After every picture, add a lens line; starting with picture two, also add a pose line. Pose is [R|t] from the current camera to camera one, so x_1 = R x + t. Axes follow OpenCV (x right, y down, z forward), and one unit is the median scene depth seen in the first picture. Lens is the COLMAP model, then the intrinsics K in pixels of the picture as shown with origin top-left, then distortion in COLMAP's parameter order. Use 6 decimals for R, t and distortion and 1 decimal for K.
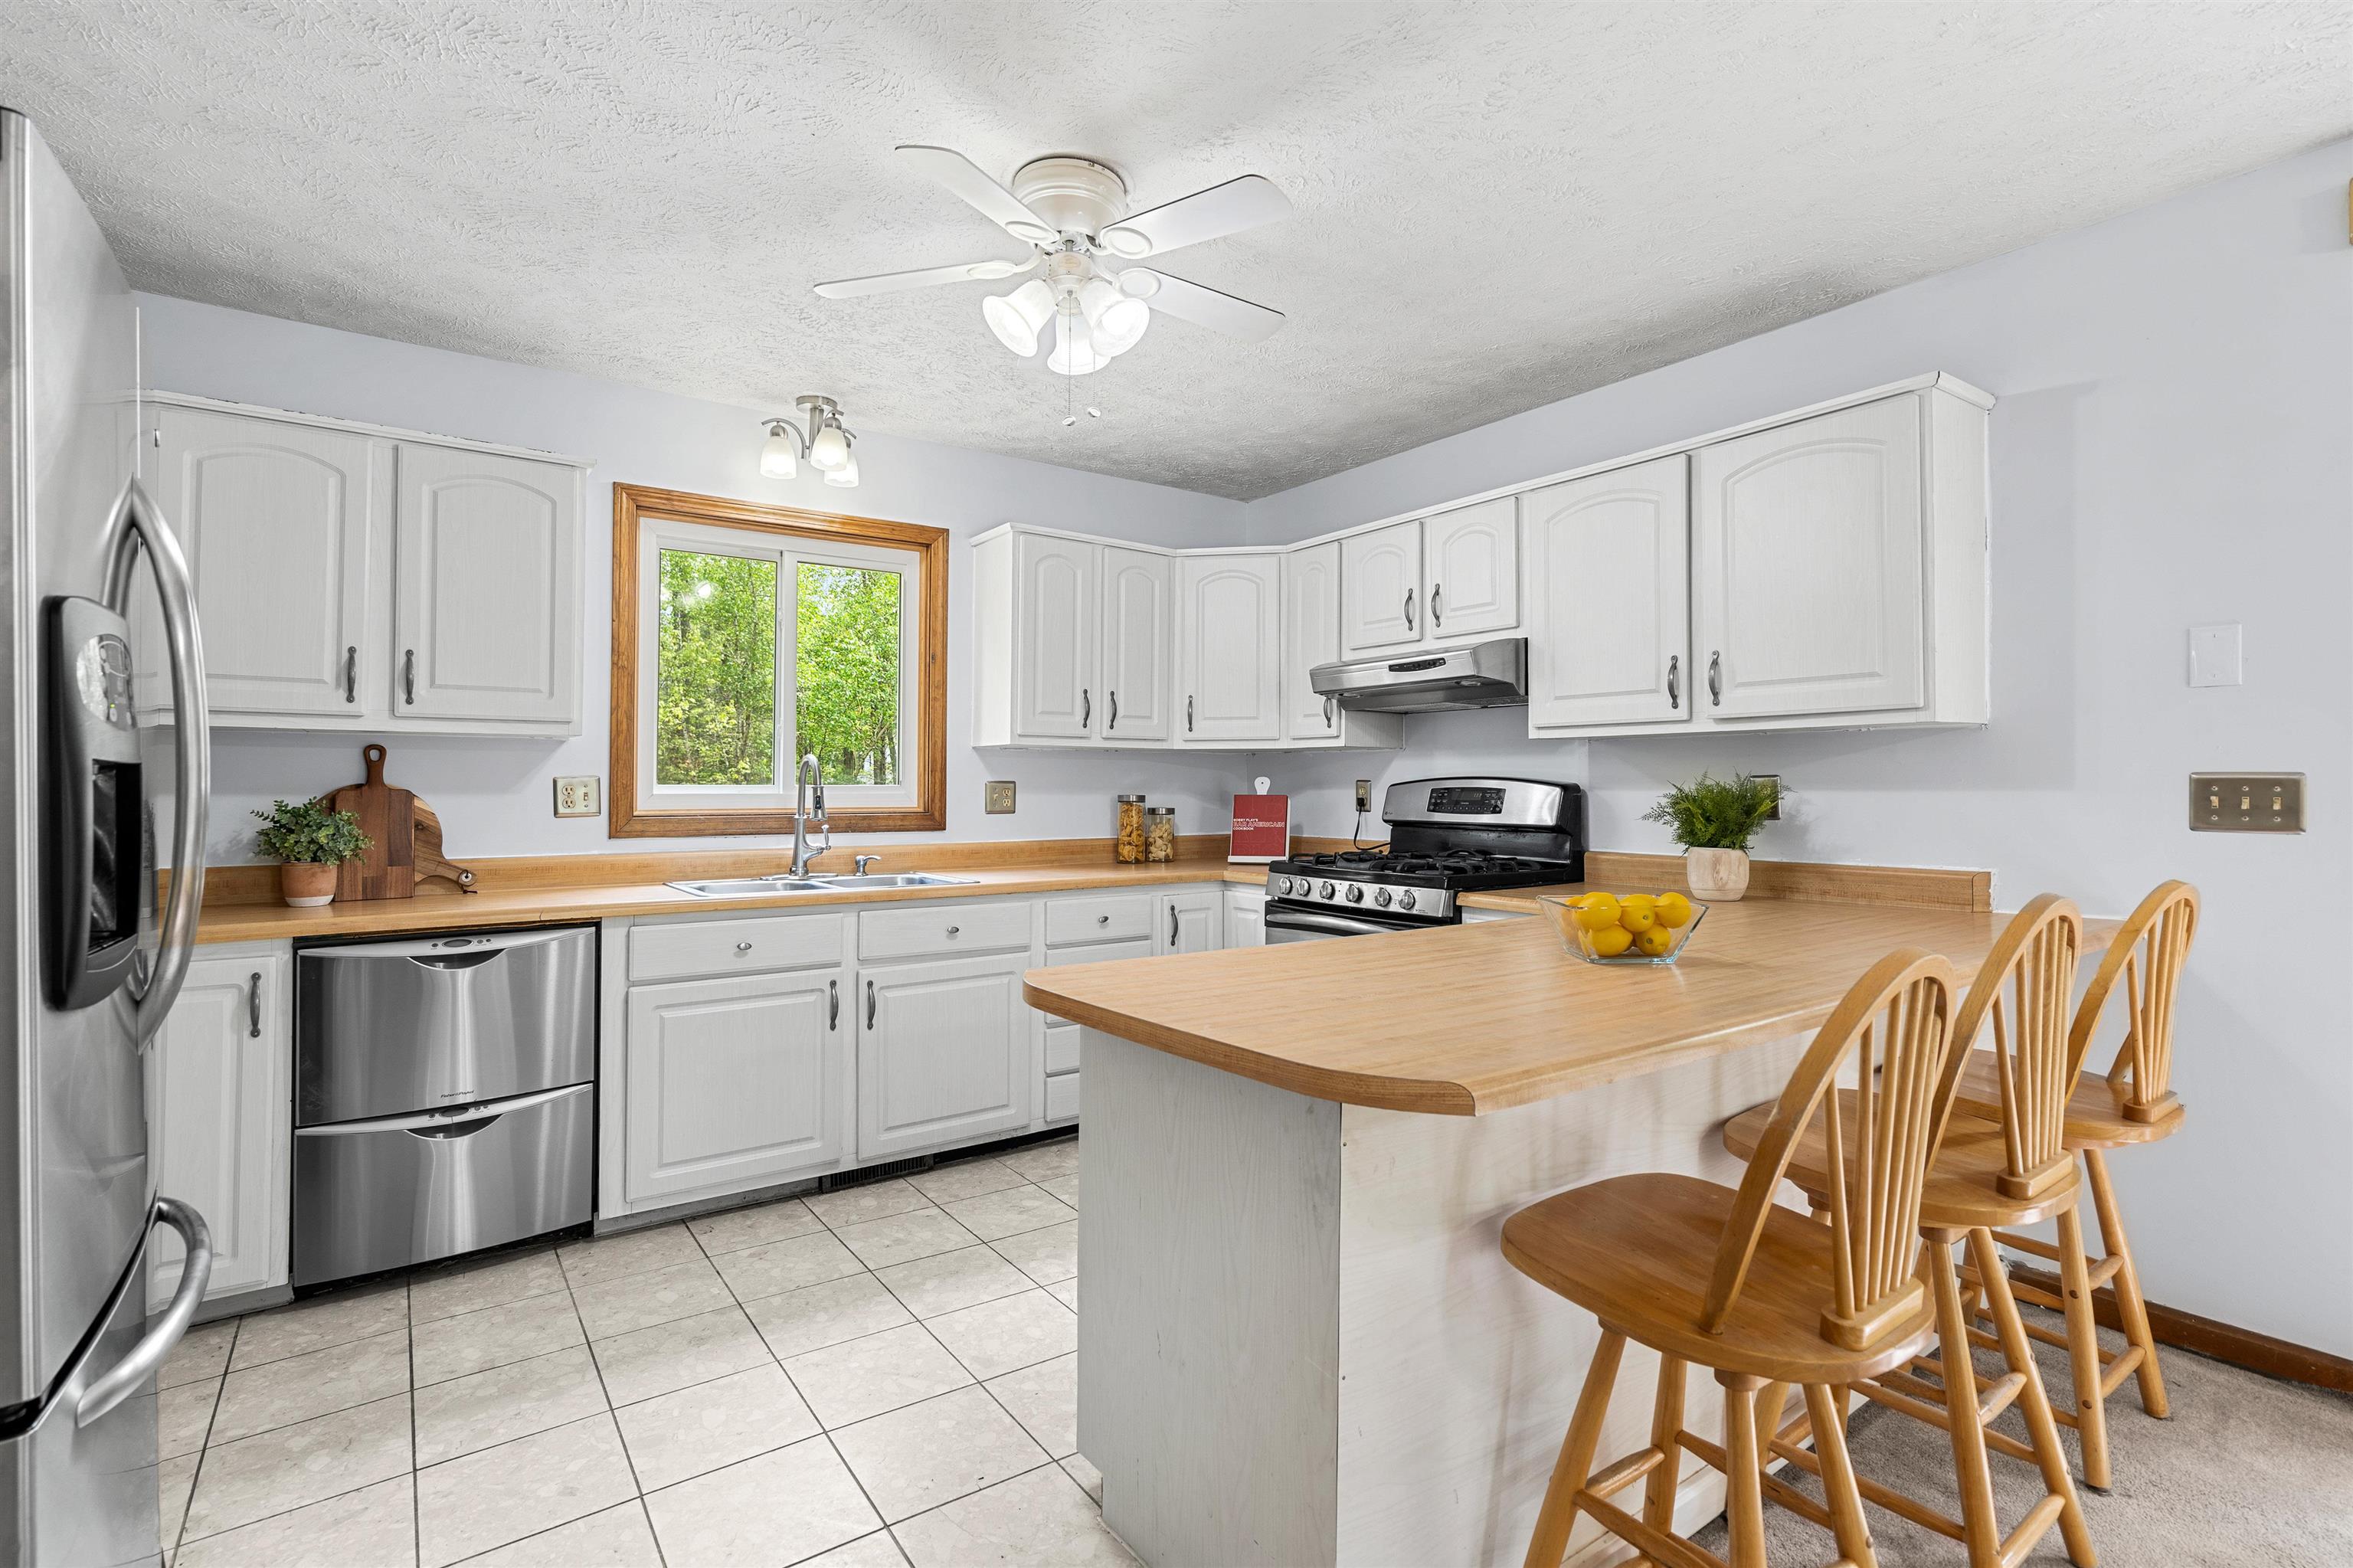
lens RADIAL K [[1080.0, 0, 1164.7], [0, 1080.0, 763.4], [0, 0, 1]] dist [-0.003552, 0.000239]
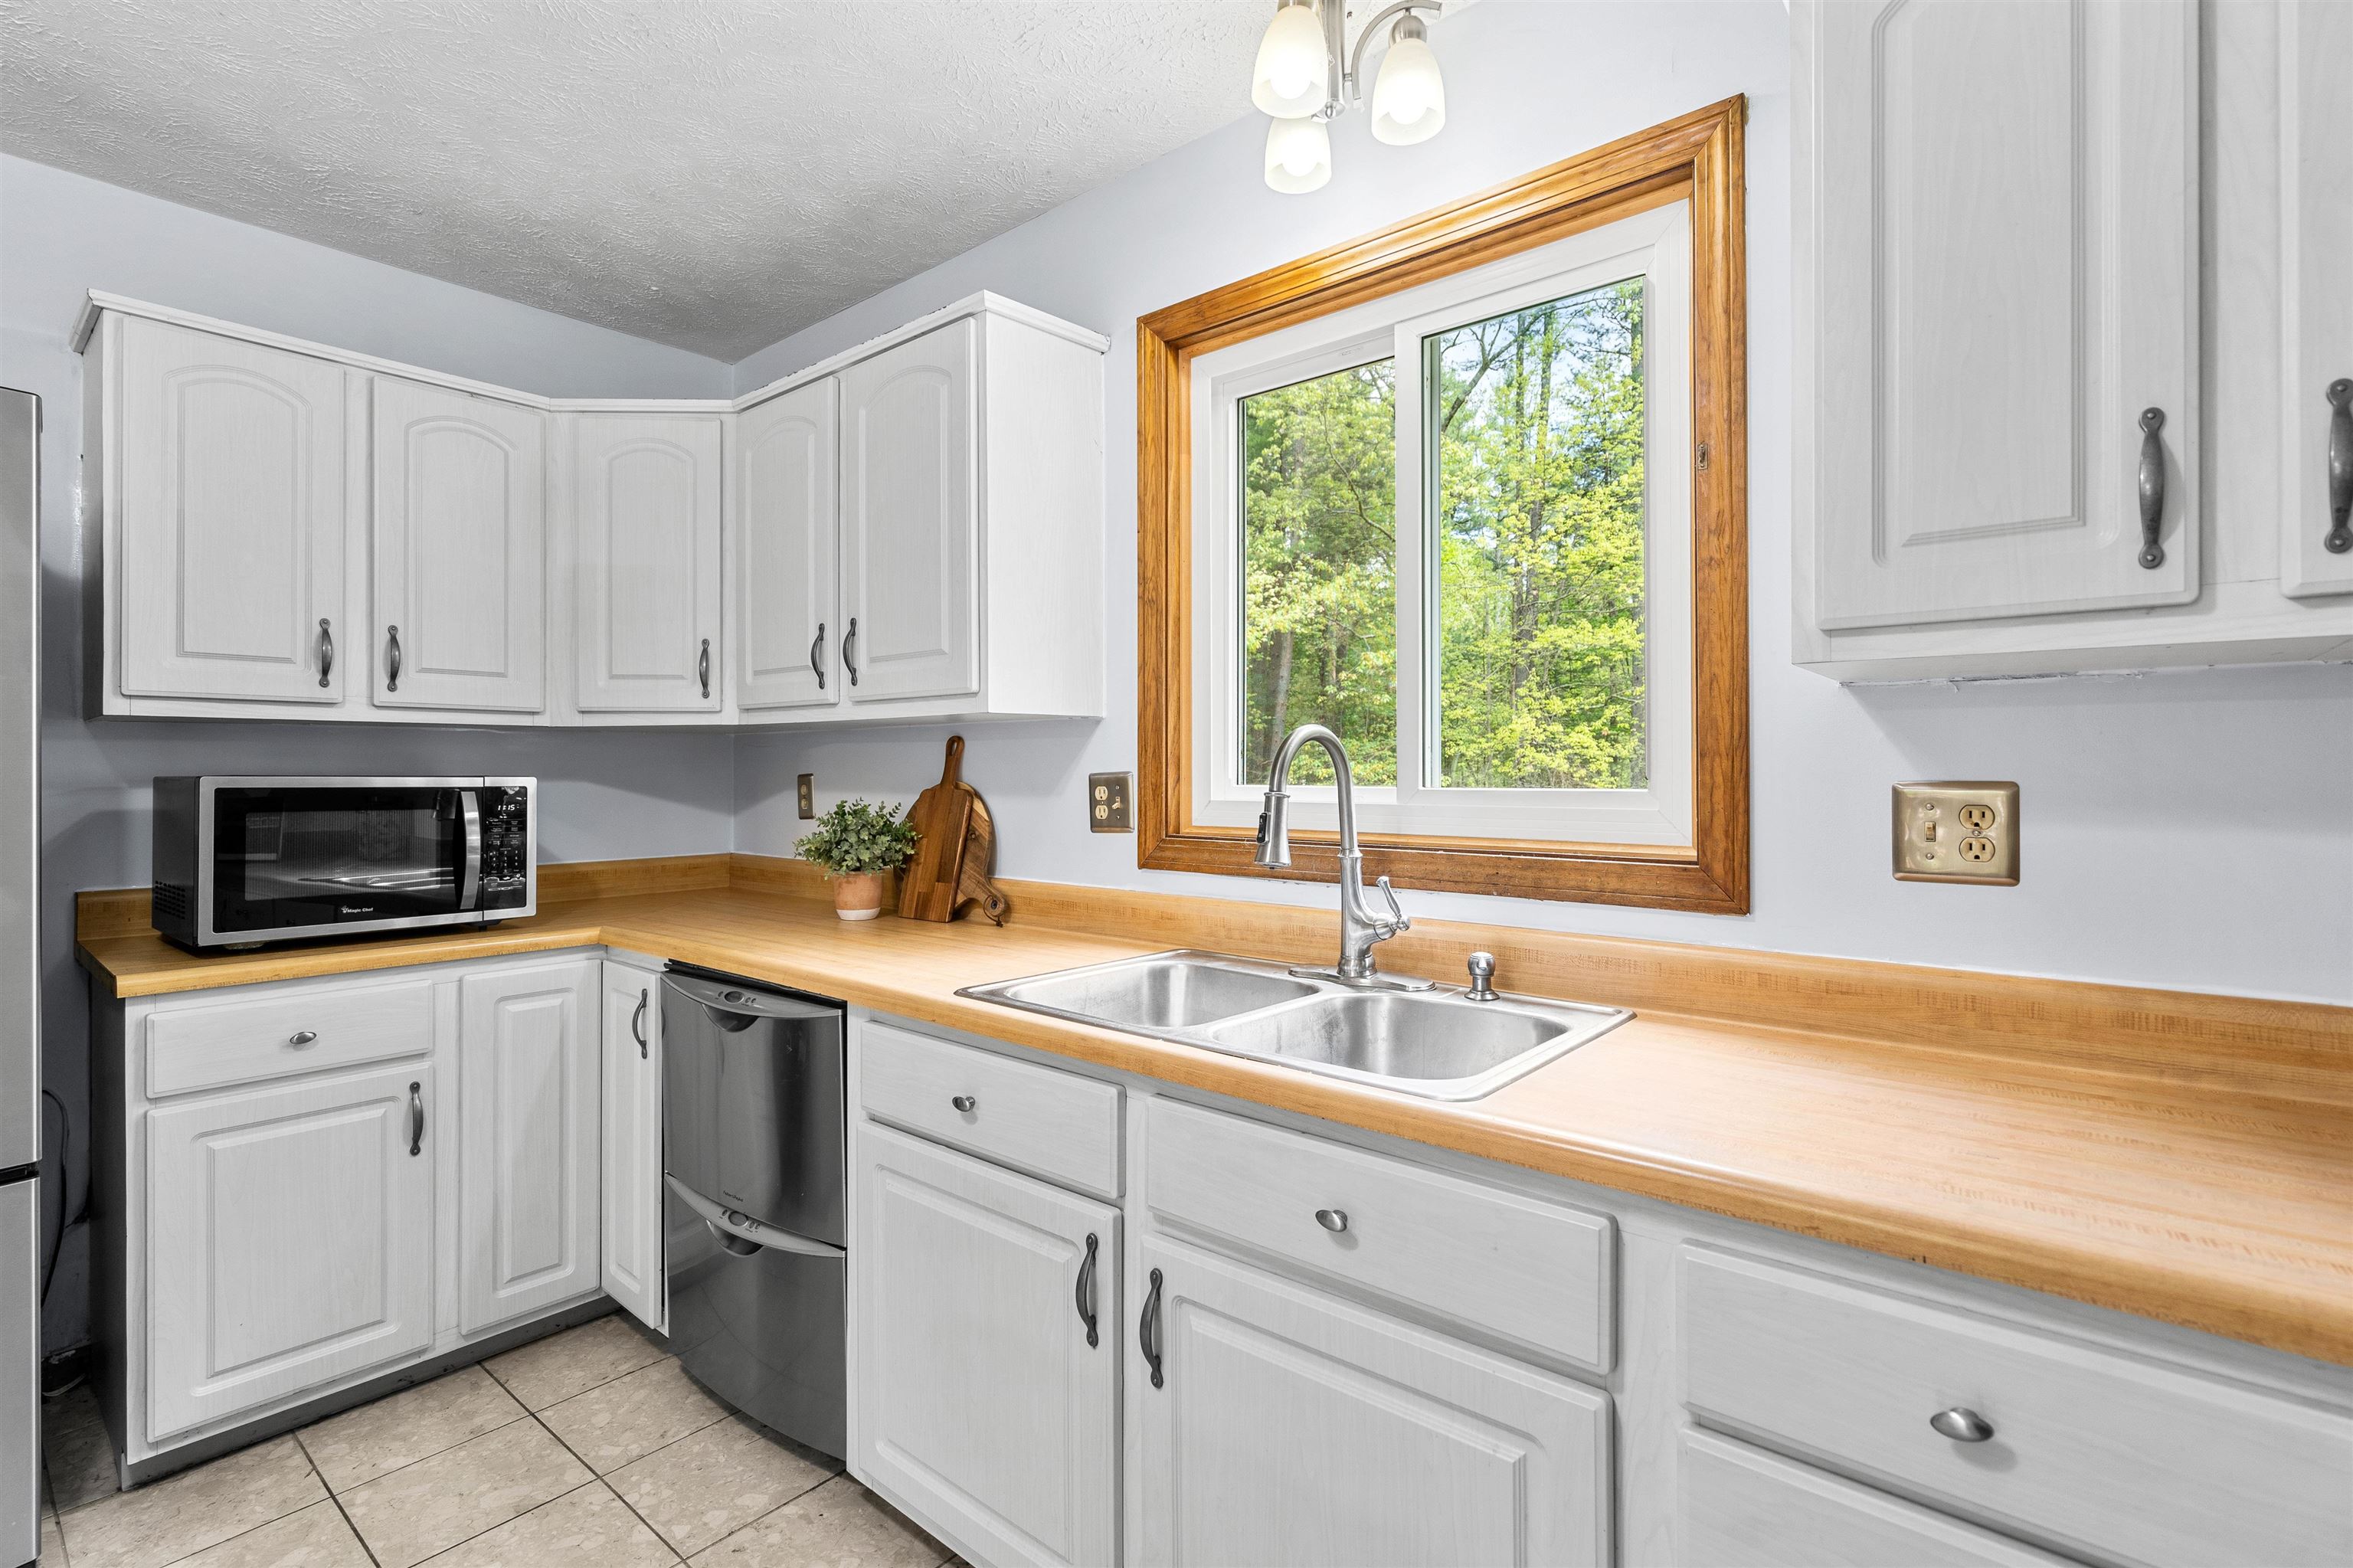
lens RADIAL K [[1080.0, 0, 1164.7], [0, 1080.0, 763.4], [0, 0, 1]] dist [-0.003552, 0.000239]
pose [[0.259080, -0.009765, -0.965807, 0.121433], [0.017886, 0.999826, -0.005311, 0.010455], [0.965690, -0.015898, 0.259209, 0.865220]]
